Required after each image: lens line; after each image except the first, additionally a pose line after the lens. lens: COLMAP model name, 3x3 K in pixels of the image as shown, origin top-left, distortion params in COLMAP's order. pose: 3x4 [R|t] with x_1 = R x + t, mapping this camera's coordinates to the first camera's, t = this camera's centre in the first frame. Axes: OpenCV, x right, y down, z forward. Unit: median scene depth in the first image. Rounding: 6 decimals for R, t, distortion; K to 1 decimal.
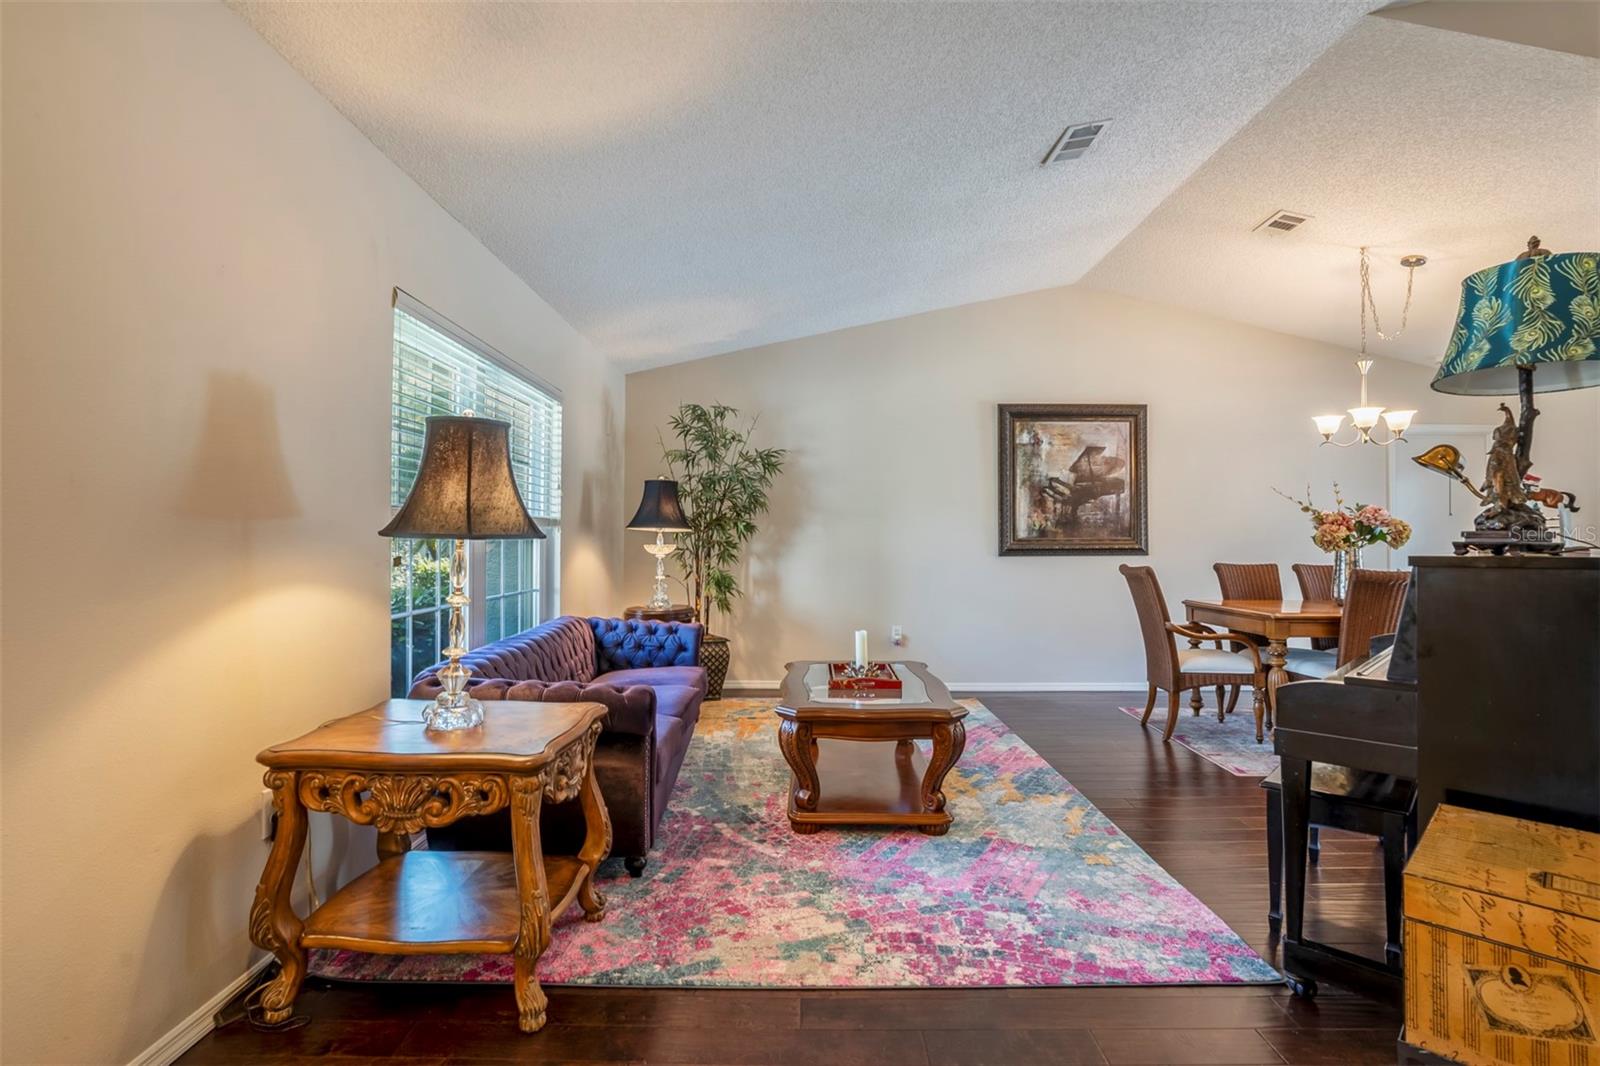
lens RADIAL K [[770.2, 0, 803.9], [0, 770.2, 529.4], [0, 0, 1]] dist [-0.056286, 0.026351]
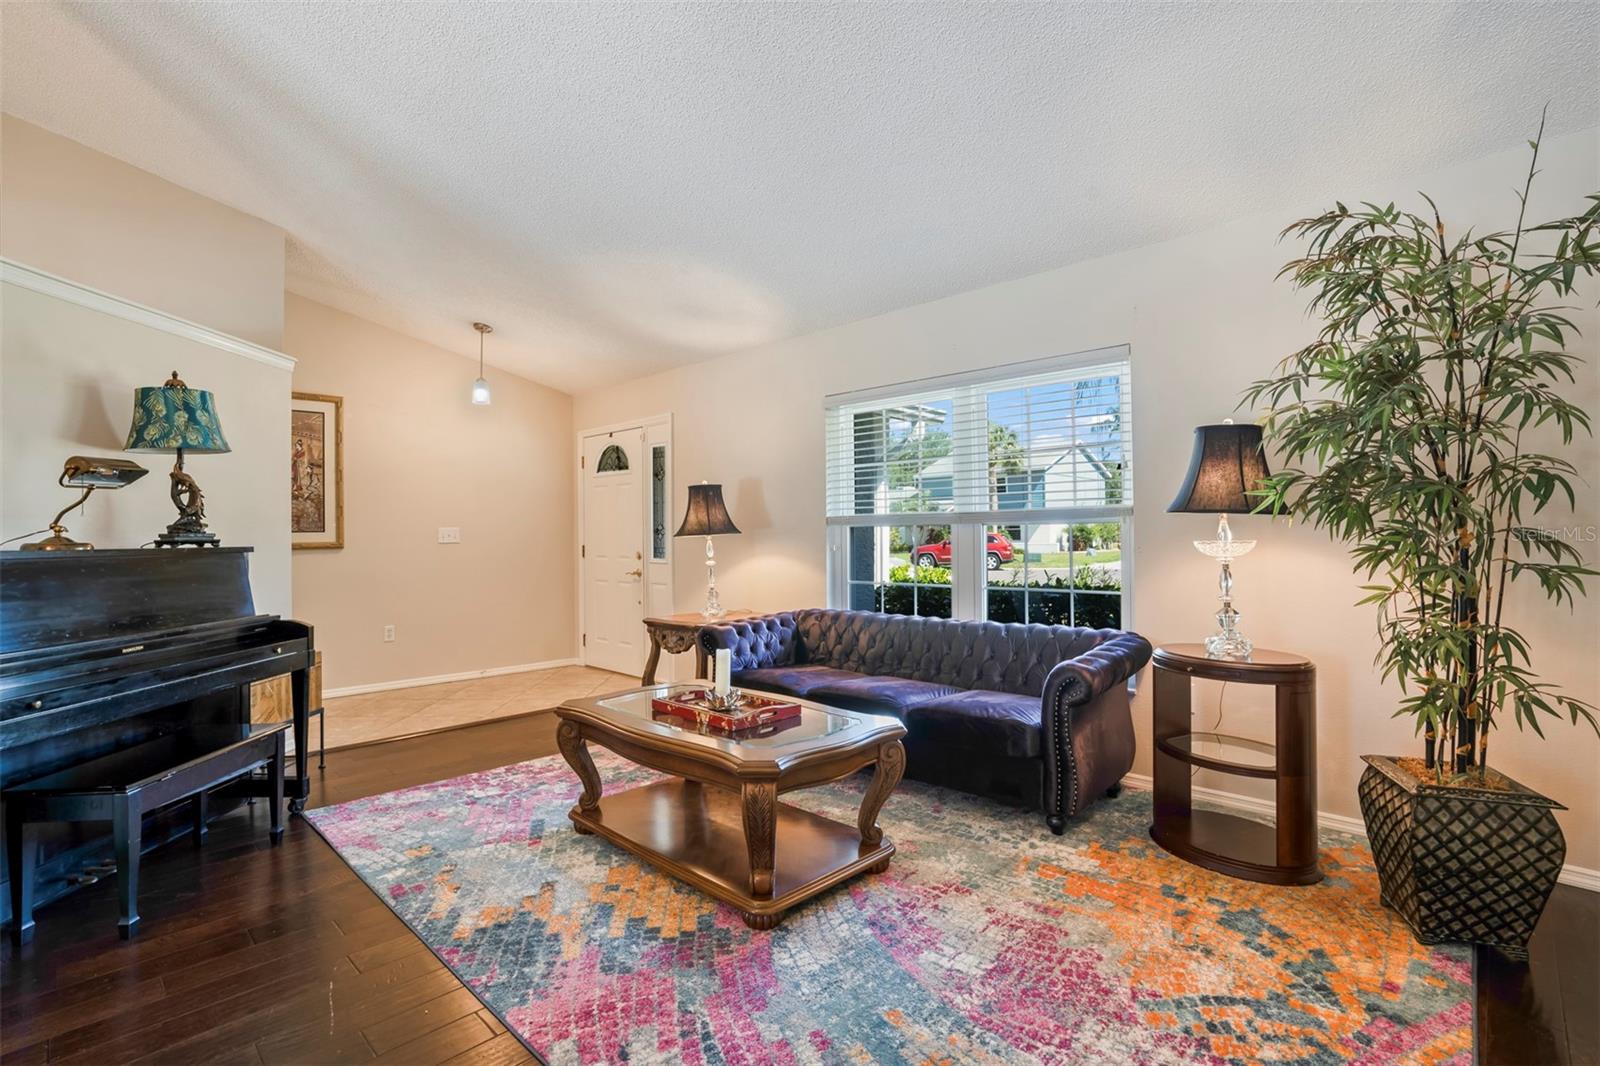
lens RADIAL K [[770.2, 0, 810.3], [0, 770.2, 532.9], [0, 0, 1]] dist [-0.056286, 0.026351]
pose [[-0.694033, -0.002228, -0.719940, 0.688302], [0.019667, 0.999563, -0.022052, 0.039684], [0.719675, -0.029464, -0.693686, 1.914586]]
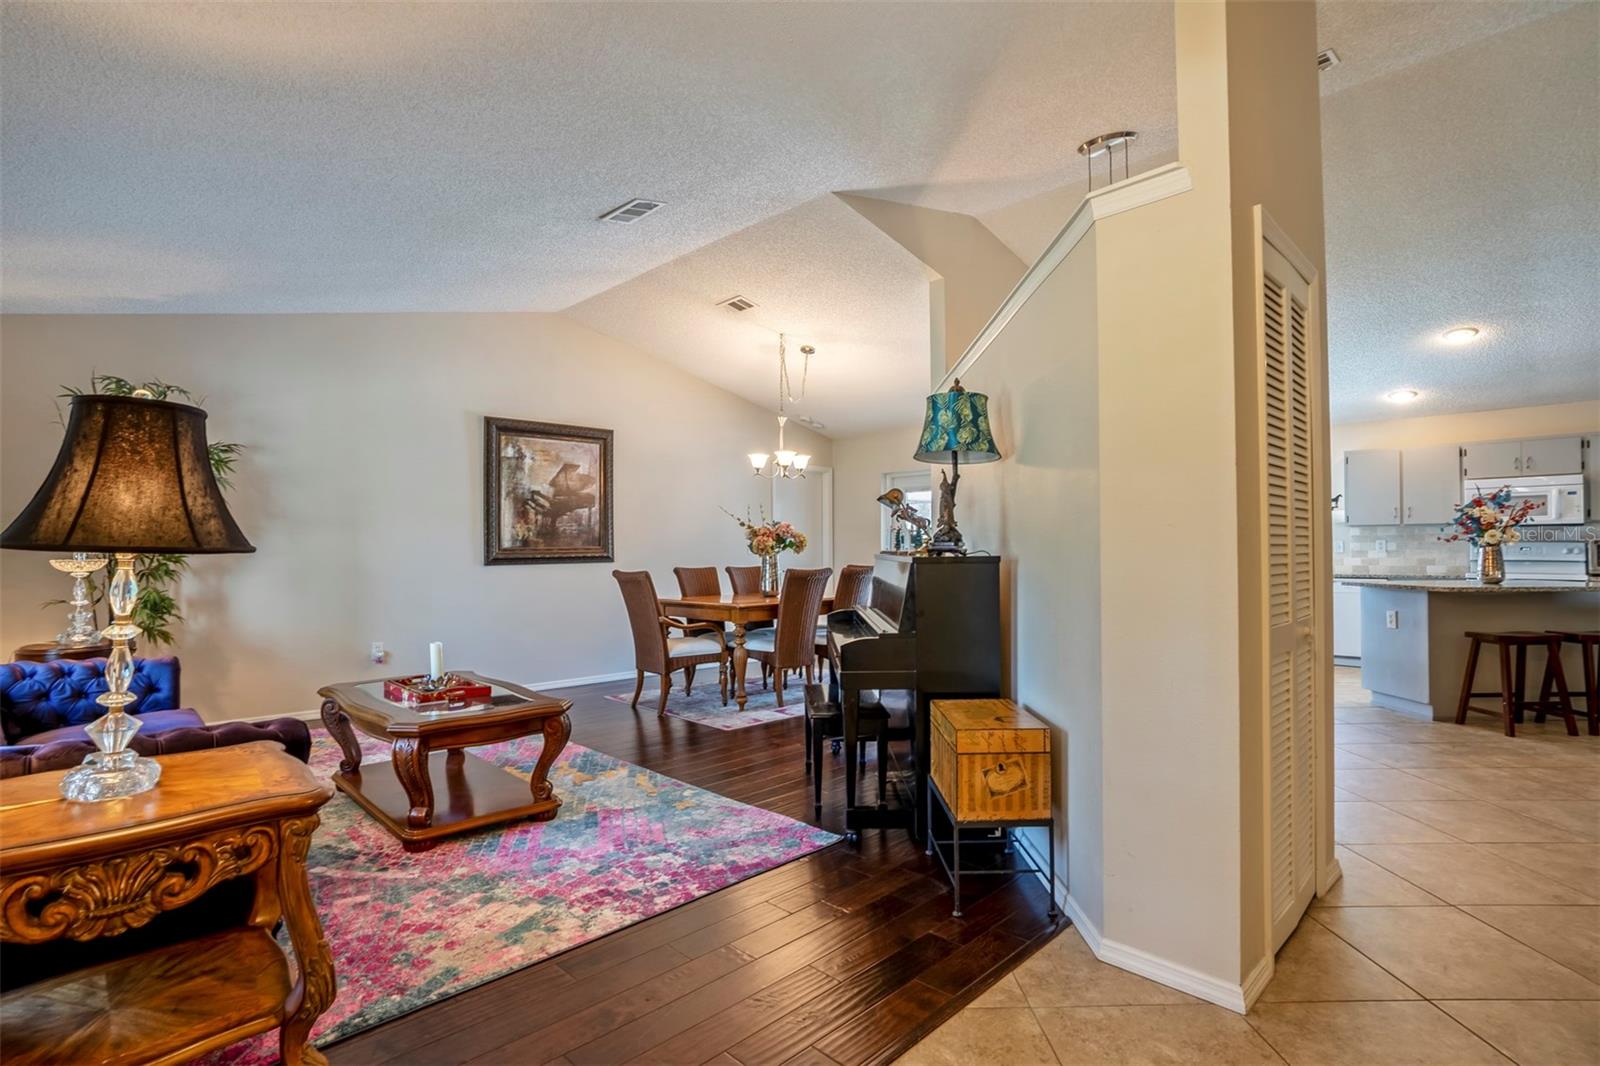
lens RADIAL K [[770.2, 0, 794.9], [0, 770.2, 541.0], [0, 0, 1]] dist [-0.056286, 0.026351]
pose [[0.710671, 0.000122, 0.703525, -0.339221], [-0.002603, 0.999994, 0.002456, -0.002295], [-0.703520, -0.003577, 0.710667, -0.020587]]
